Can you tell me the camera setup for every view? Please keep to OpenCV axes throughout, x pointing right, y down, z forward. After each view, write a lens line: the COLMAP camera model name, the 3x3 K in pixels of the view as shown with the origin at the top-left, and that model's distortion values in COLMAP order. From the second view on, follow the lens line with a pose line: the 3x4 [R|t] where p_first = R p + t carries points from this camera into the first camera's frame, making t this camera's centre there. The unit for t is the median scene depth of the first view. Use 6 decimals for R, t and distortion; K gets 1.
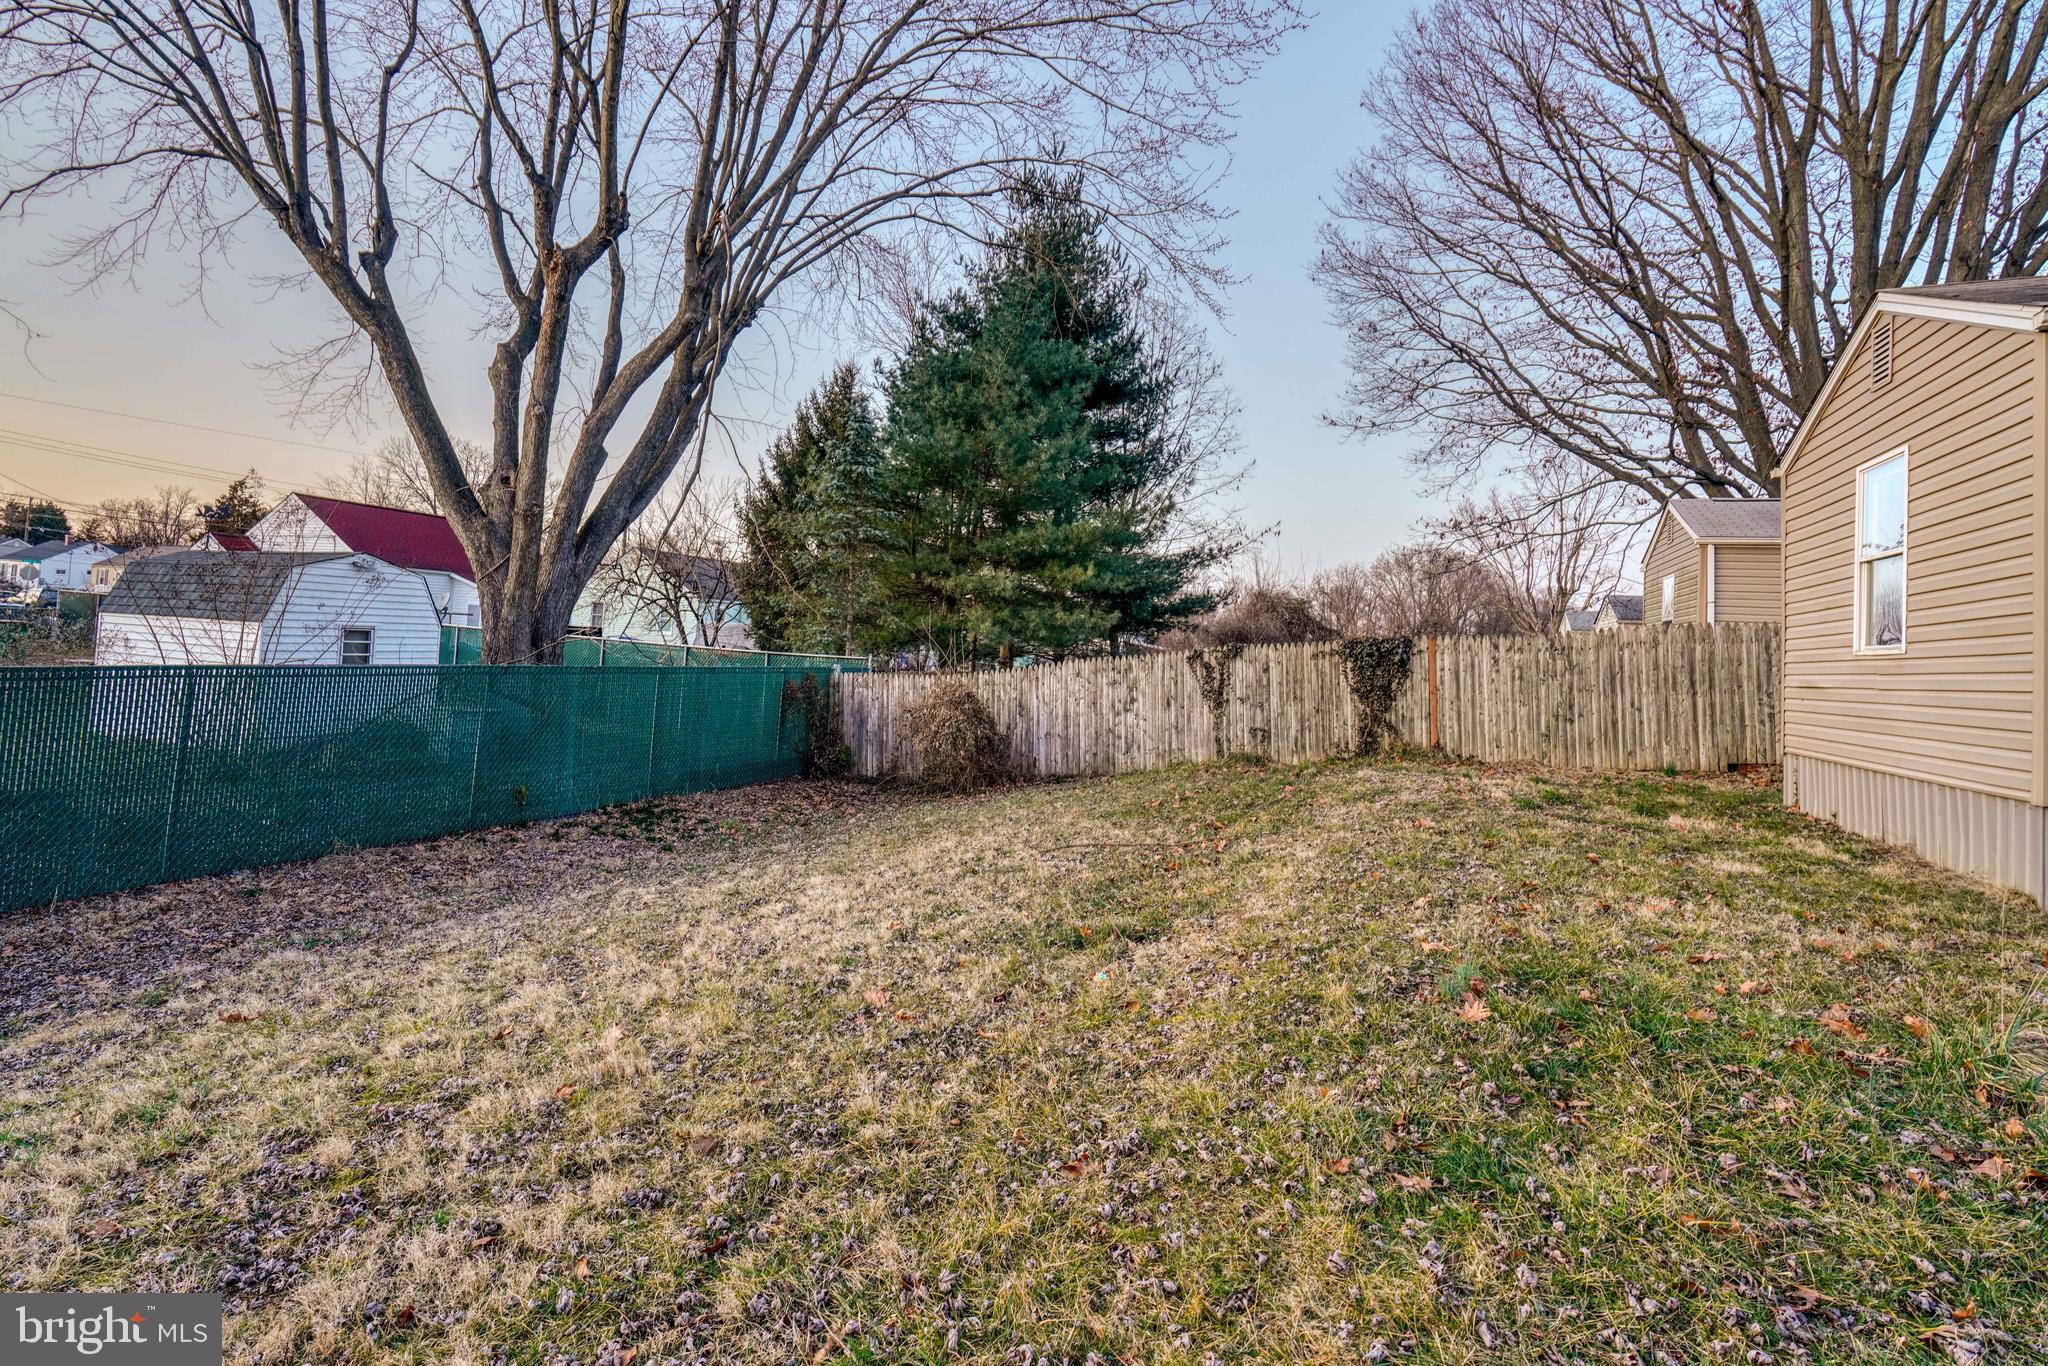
lens RADIAL K [[971.6, 0, 1001.1], [0, 971.6, 596.0], [0, 0, 1]] dist [-0.009011, 0.000687]
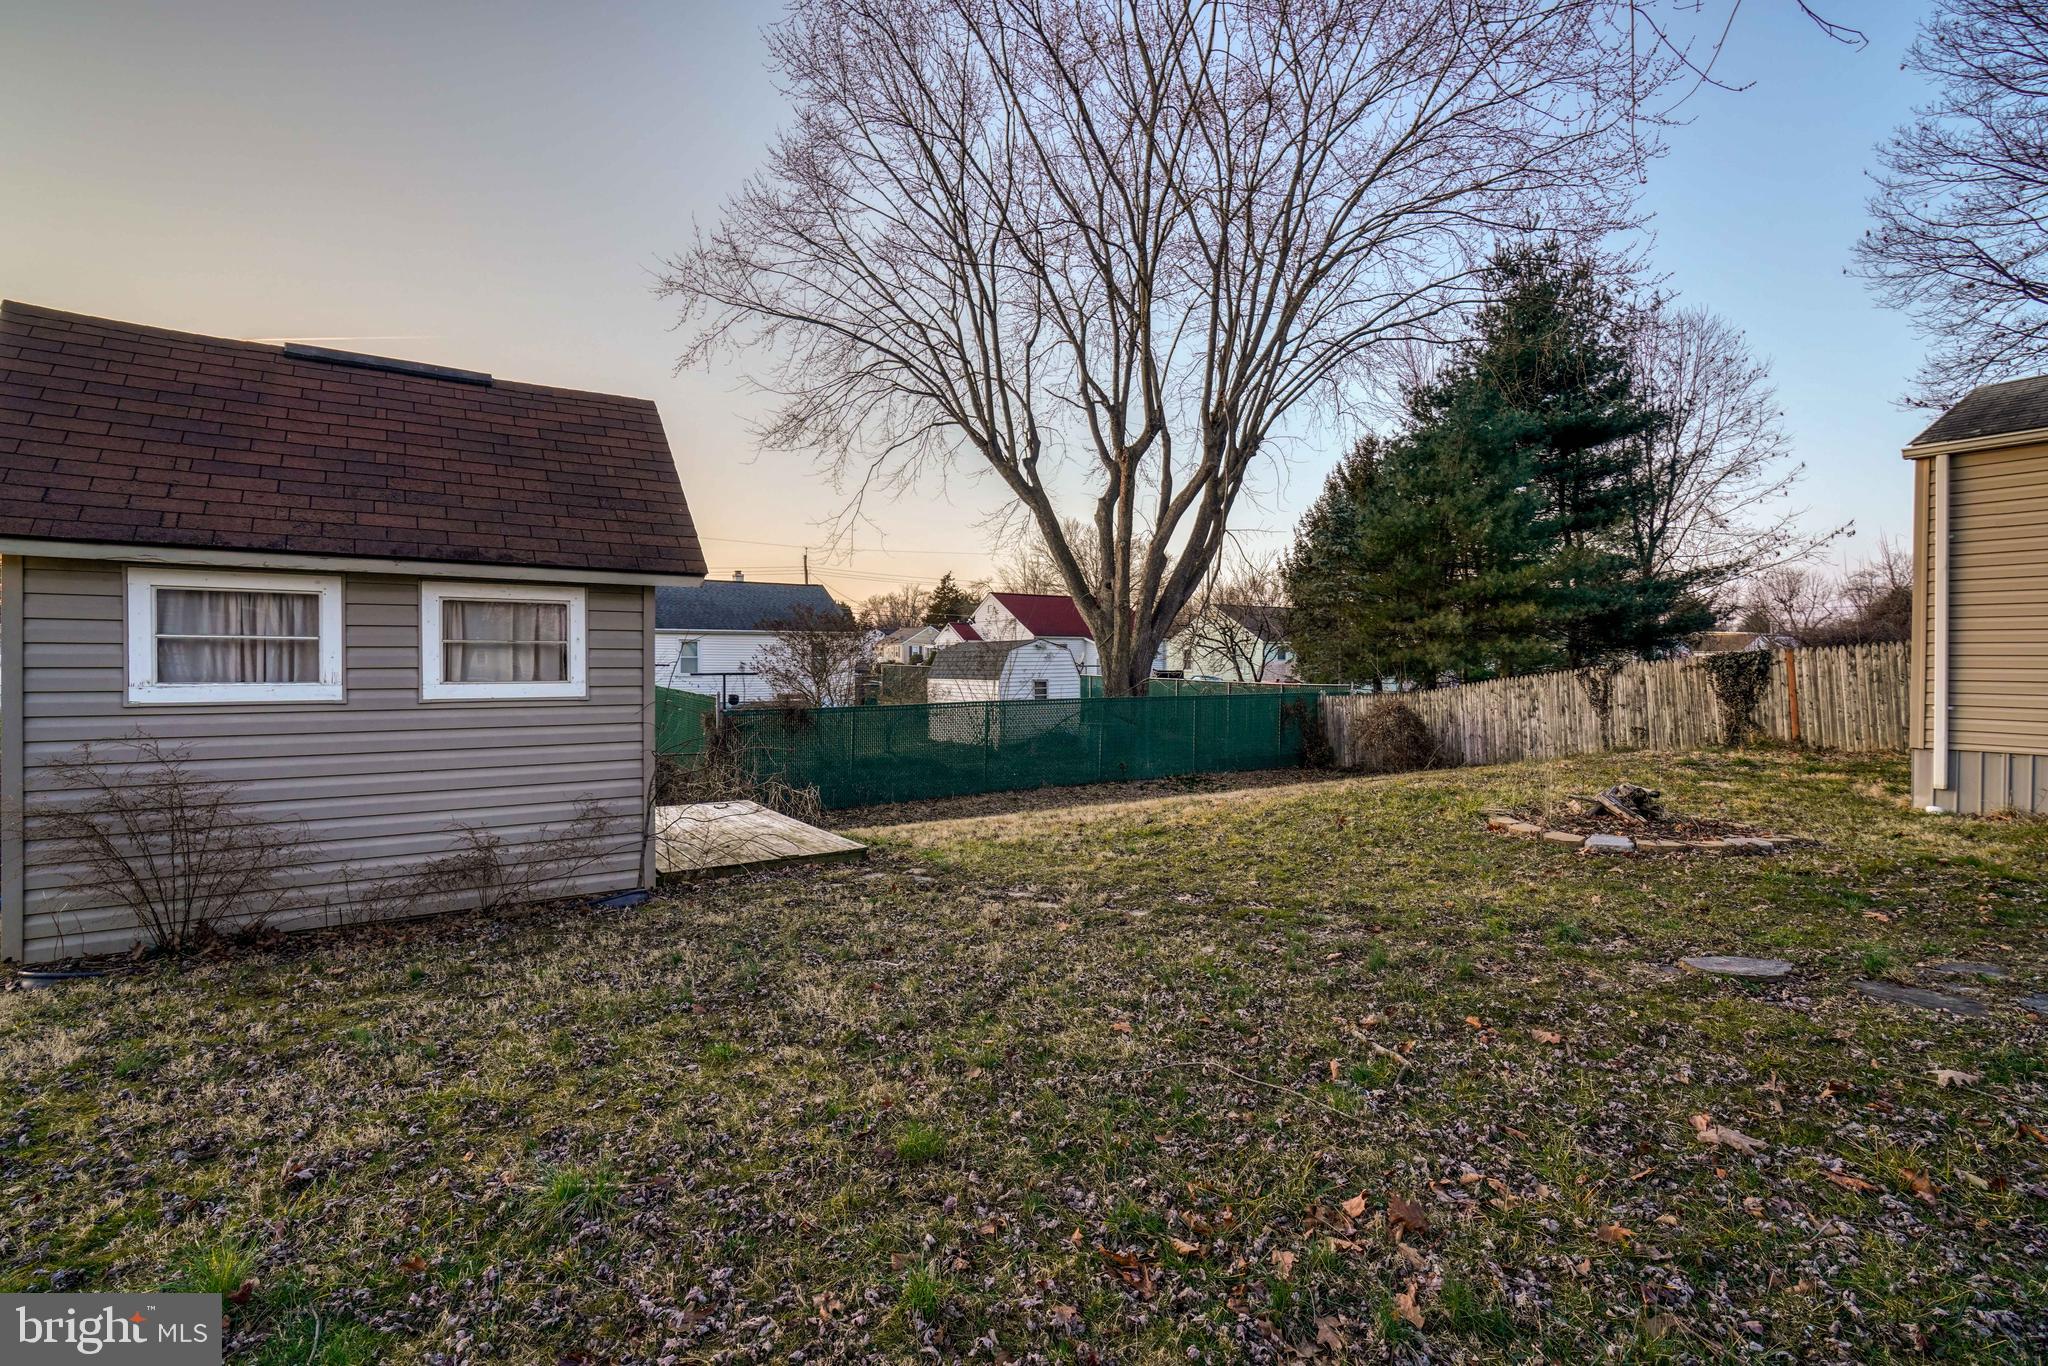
lens RADIAL K [[925.0, 0, 1013.1], [0, 925.0, 678.9], [0, 0, 1]] dist [0.001762, 0.000702]
pose [[0.825939, -0.044051, -0.562035, 0.216430], [0.073169, 0.996886, 0.029391, -0.019545], [0.558991, -0.065399, 0.826591, -0.373940]]
